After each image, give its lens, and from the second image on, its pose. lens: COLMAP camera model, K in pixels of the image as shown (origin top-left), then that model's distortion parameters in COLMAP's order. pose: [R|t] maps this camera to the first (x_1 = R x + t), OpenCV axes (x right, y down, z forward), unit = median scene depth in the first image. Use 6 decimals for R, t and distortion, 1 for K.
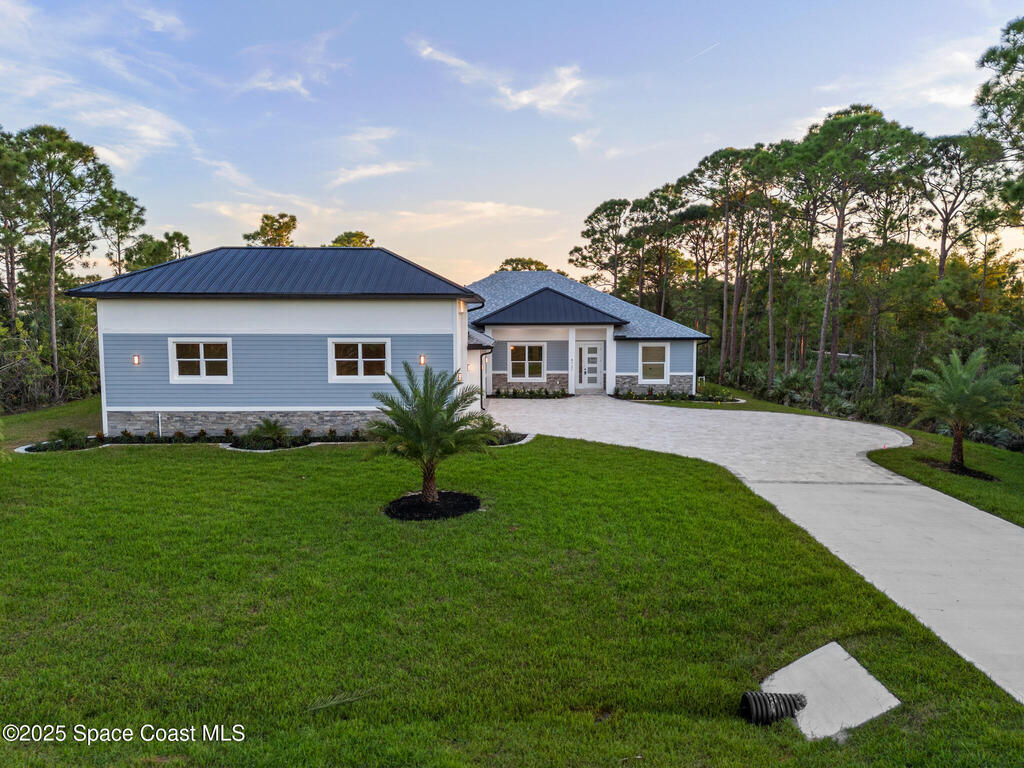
lens RADIAL K [[764.0, 0, 506.0], [0, 764.0, 379.5], [0, 0, 1]] dist [0.069594, -0.053830]
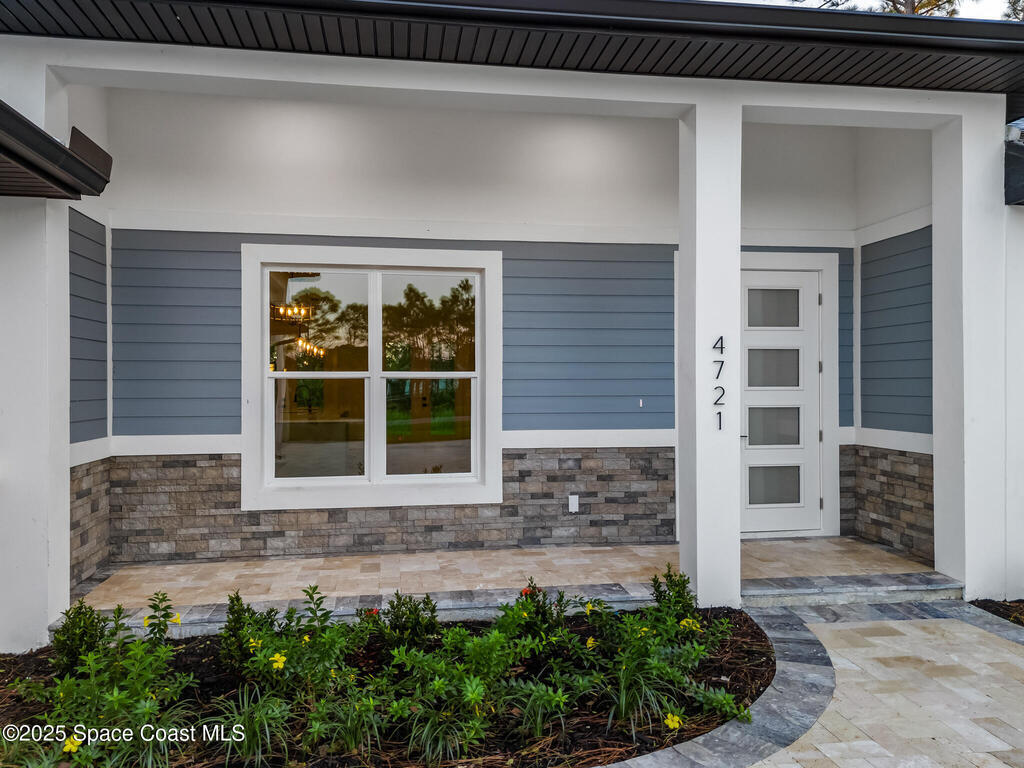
lens RADIAL K [[764.0, 0, 511.7], [0, 764.0, 383.5], [0, 0, 1]] dist [0.069594, -0.053830]
pose [[0.987634, -0.003022, 0.156746, 0.034747], [0.016754, 0.996123, -0.086363, -0.008816], [-0.155877, 0.087922, 0.983856, 0.971050]]
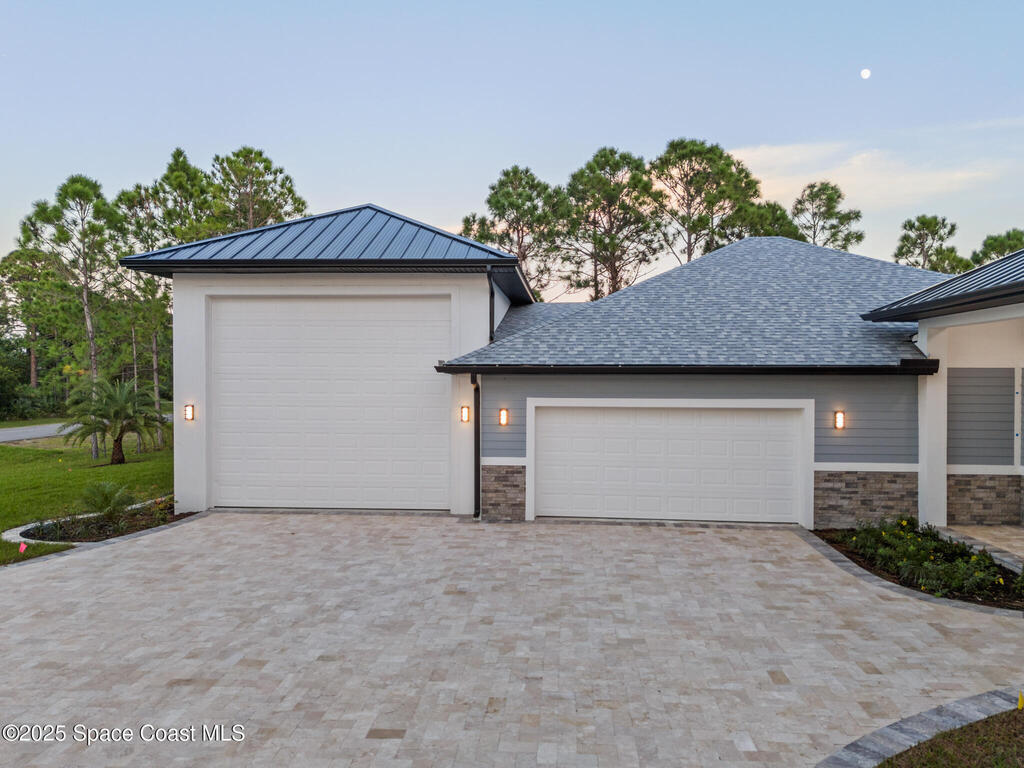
lens RADIAL K [[764.0, 0, 506.9], [0, 764.0, 379.2], [0, 0, 1]] dist [0.069594, -0.053830]
pose [[-0.071948, 0.010551, -0.997353, 0.354276], [-0.078063, 0.996817, 0.016177, -0.039676], [0.994349, 0.079020, -0.070895, 0.938182]]
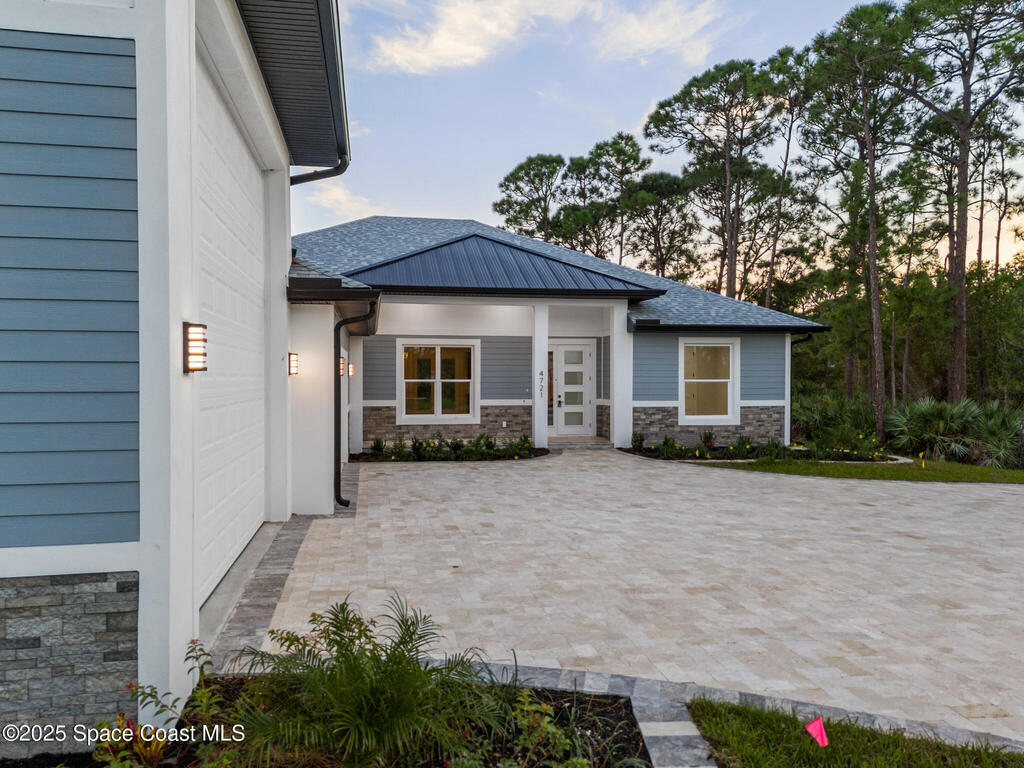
lens RADIAL K [[764.0, 0, 519.1], [0, 764.0, 381.6], [0, 0, 1]] dist [0.069594, -0.053830]
pose [[0.979852, -0.000463, 0.199724, -0.020255], [0.014365, 0.997571, -0.068163, 0.011123], [-0.199207, 0.069659, 0.977478, 0.615972]]
